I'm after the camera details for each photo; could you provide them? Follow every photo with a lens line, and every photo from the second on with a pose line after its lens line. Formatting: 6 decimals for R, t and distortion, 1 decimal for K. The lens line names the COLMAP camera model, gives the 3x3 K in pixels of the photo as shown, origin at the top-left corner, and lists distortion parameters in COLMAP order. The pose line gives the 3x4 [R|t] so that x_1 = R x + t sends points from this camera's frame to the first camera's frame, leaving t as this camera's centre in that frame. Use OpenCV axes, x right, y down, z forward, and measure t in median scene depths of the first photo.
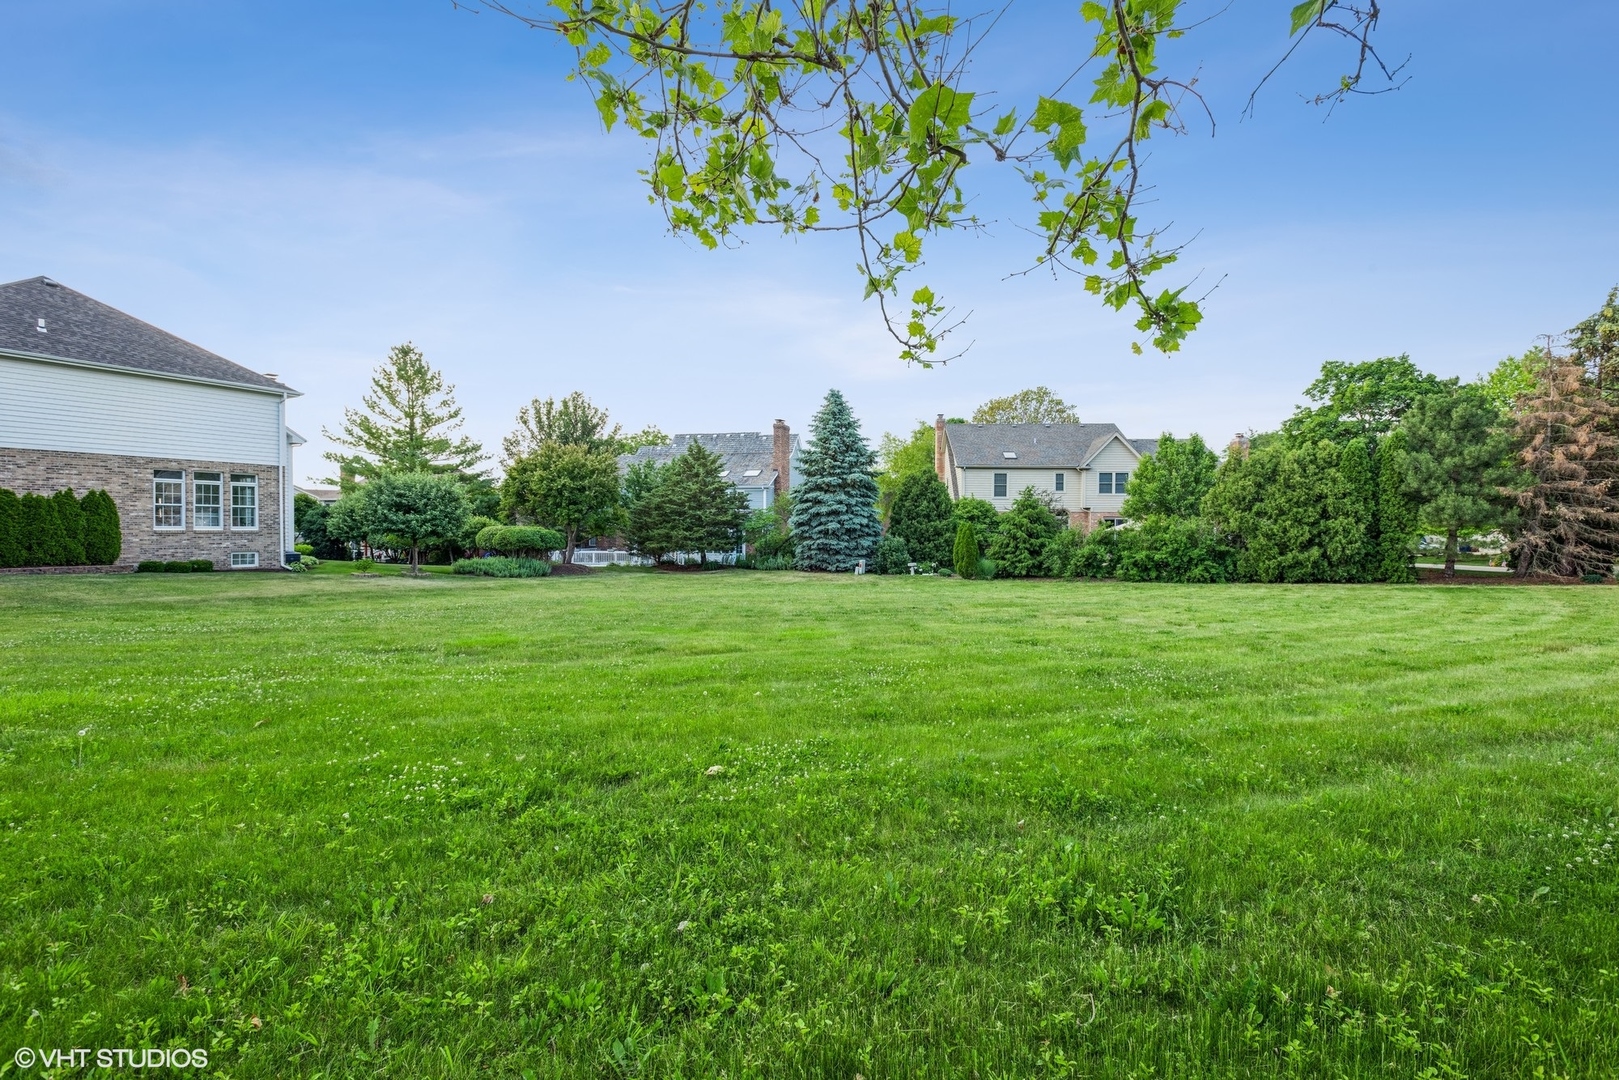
lens RADIAL K [[744.5, 0, 812.4], [0, 744.5, 533.6], [0, 0, 1]] dist [0.000421, 0.000255]
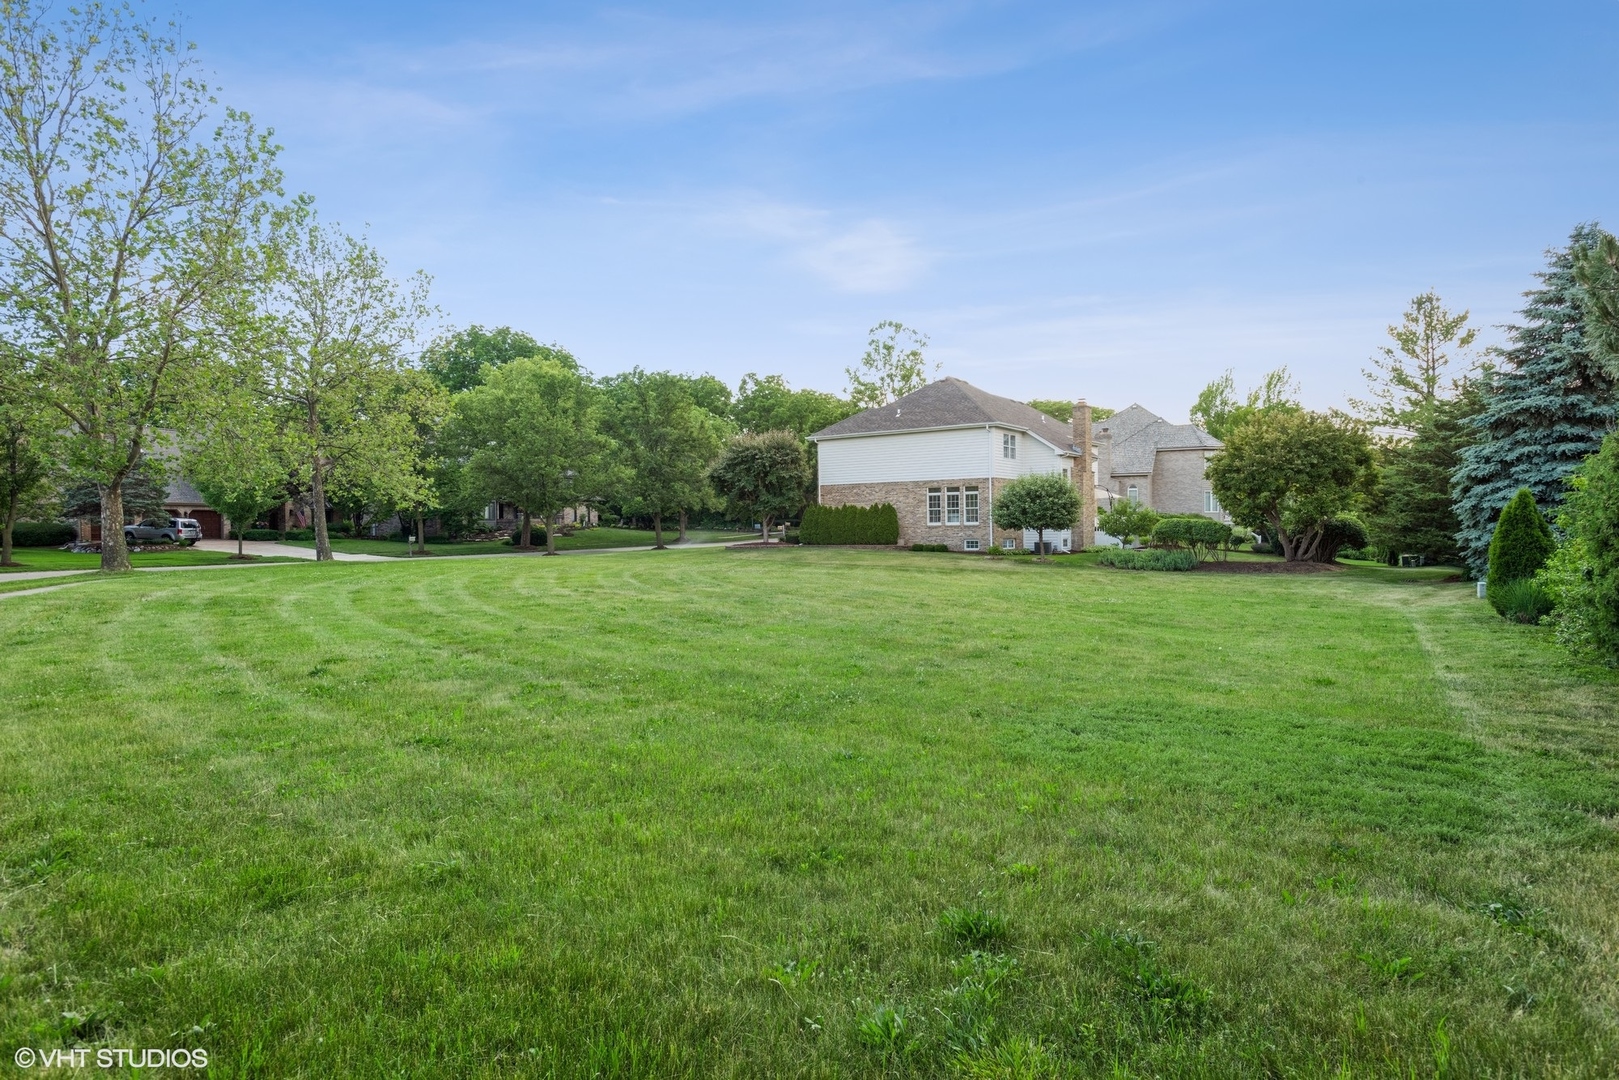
lens RADIAL K [[953.4, 0, 813.6], [0, 953.4, 540.0], [0, 0, 1]] dist [0.053828, -0.040250]
pose [[-0.081143, 0.006999, -0.996678, 0.808747], [0.003883, 0.999970, 0.006706, 0.008584], [0.996695, -0.003326, -0.081167, 0.610413]]
